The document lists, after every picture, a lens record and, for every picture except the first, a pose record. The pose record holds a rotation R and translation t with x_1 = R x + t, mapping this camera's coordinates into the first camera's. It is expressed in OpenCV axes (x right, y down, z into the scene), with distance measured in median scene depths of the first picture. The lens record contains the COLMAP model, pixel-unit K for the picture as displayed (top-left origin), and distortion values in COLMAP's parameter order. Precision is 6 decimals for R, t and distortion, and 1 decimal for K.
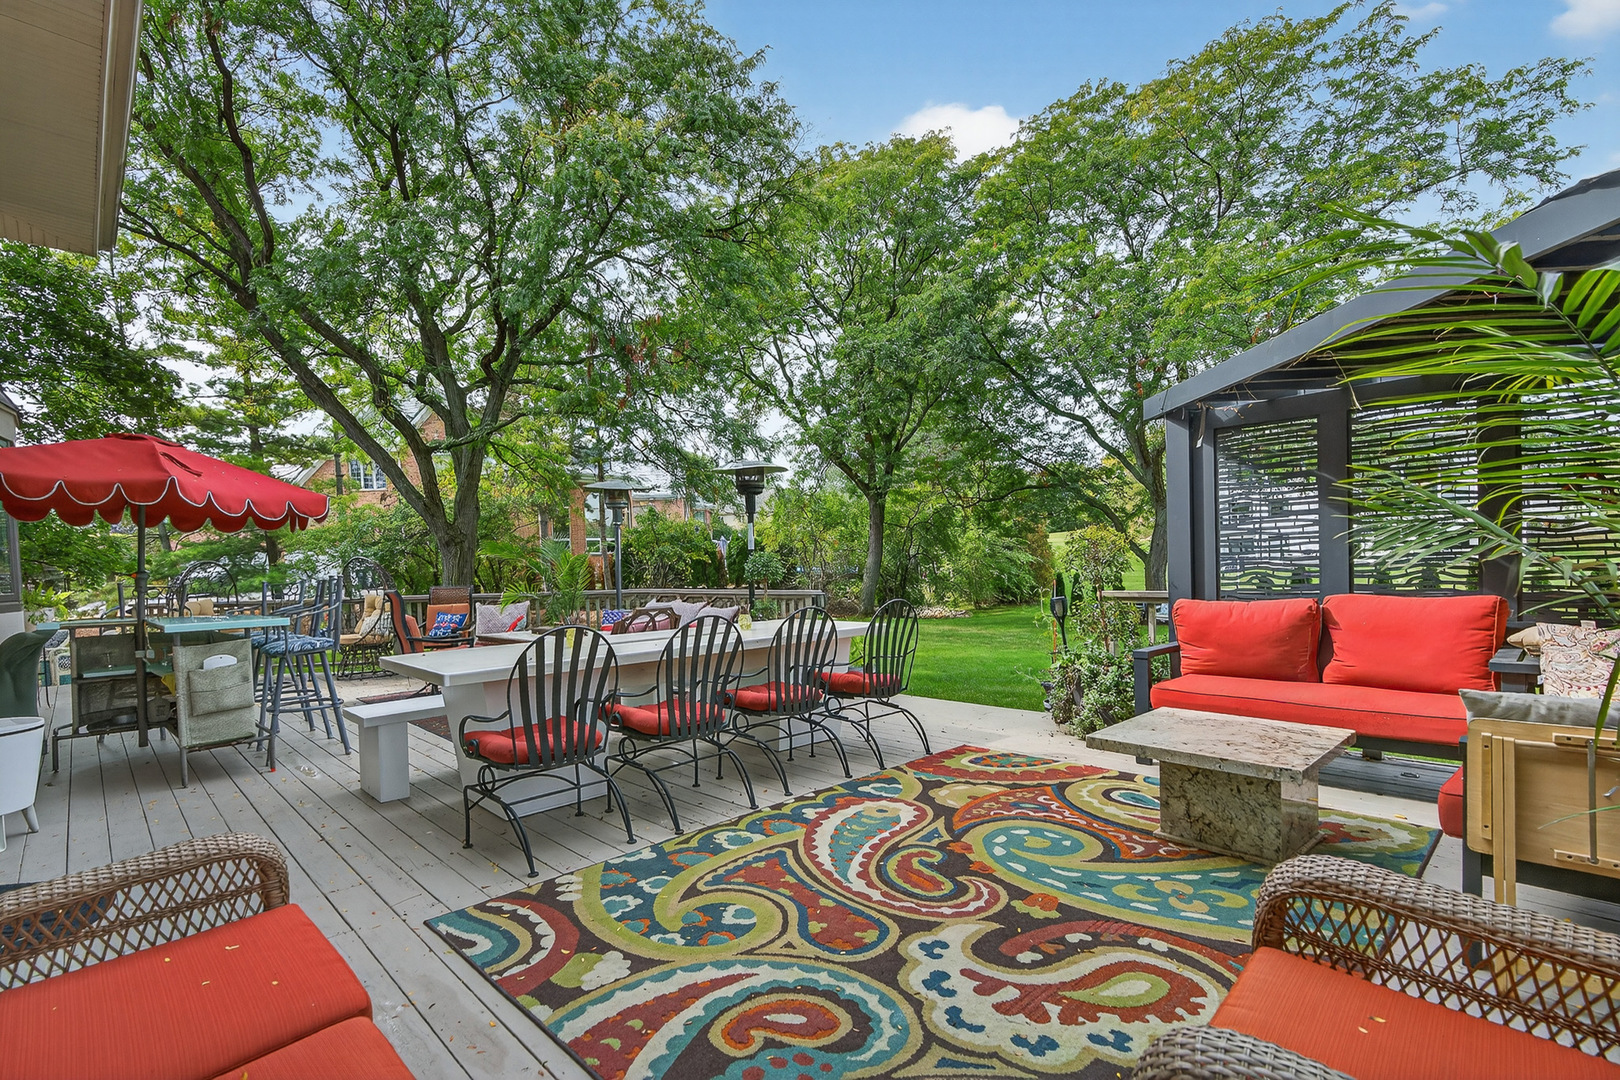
lens RADIAL K [[743.1, 0, 810.0], [0, 743.1, 574.5], [0, 0, 1]] dist [0.010666, 0.000002]
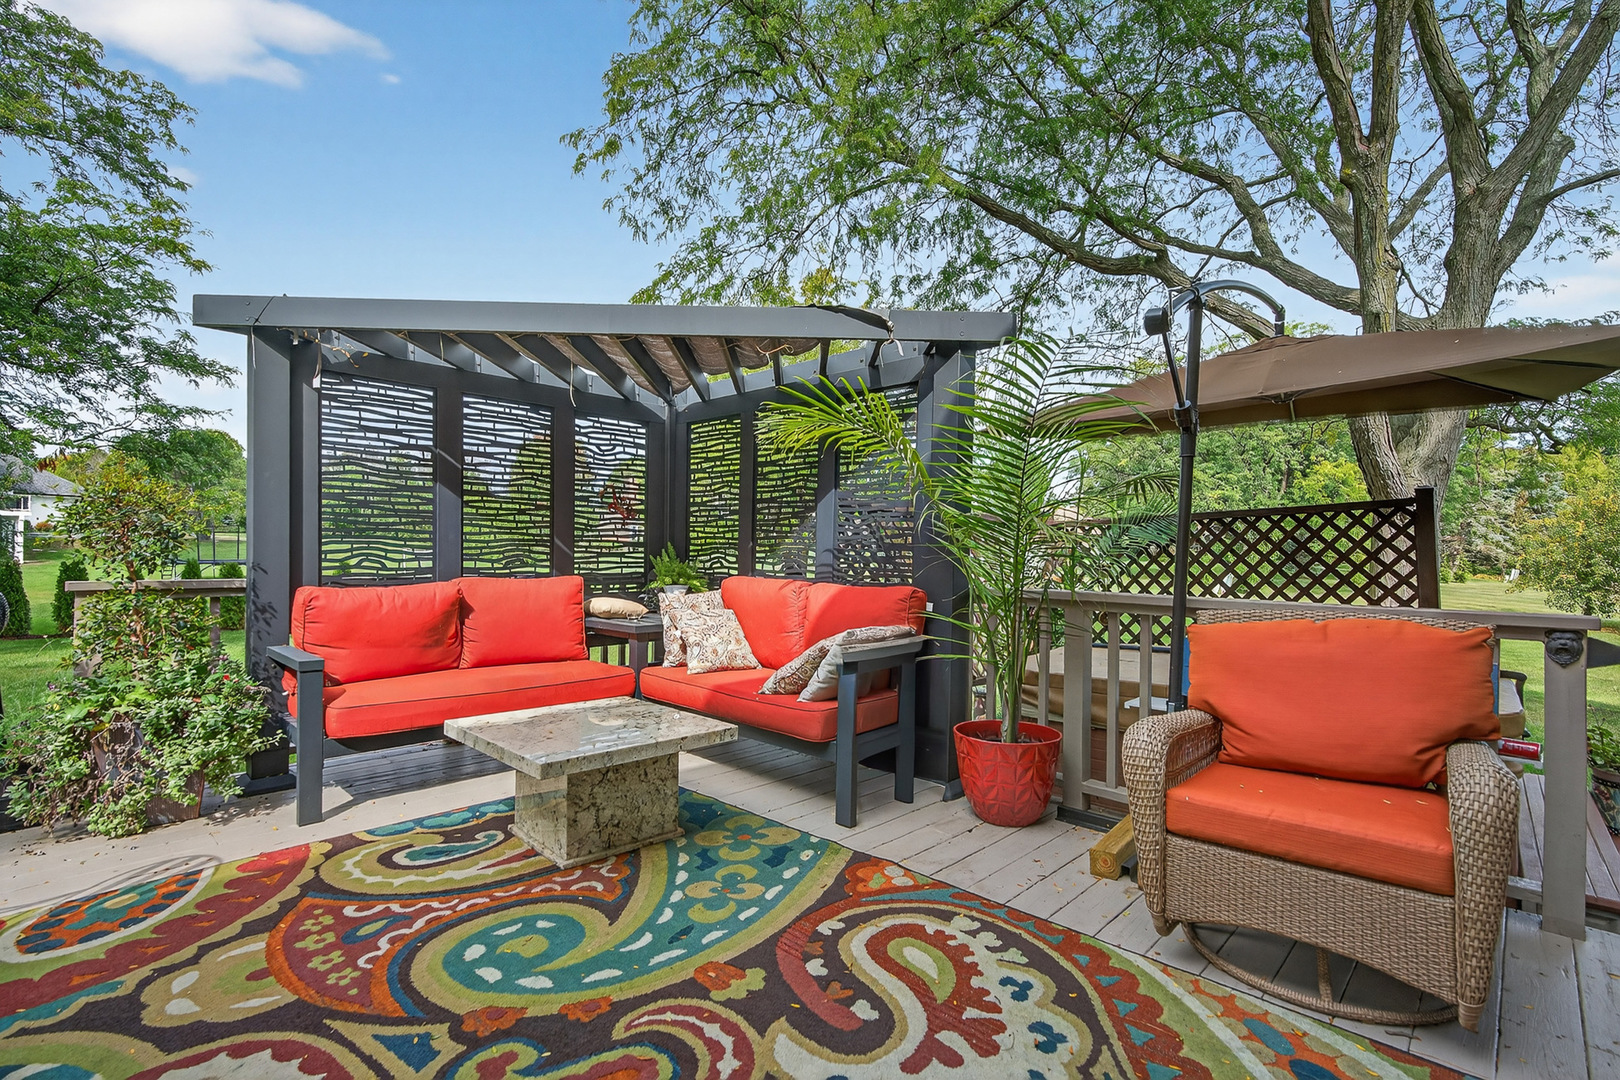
lens RADIAL K [[743.1, 0, 810.0], [0, 743.1, 553.4], [0, 0, 1]] dist [0.010666, 0.000002]
pose [[-0.023354, 0.031977, 0.999216, -0.345772], [-0.001589, 0.999486, -0.032022, 0.032018], [-0.999726, -0.002335, -0.023292, 0.714285]]
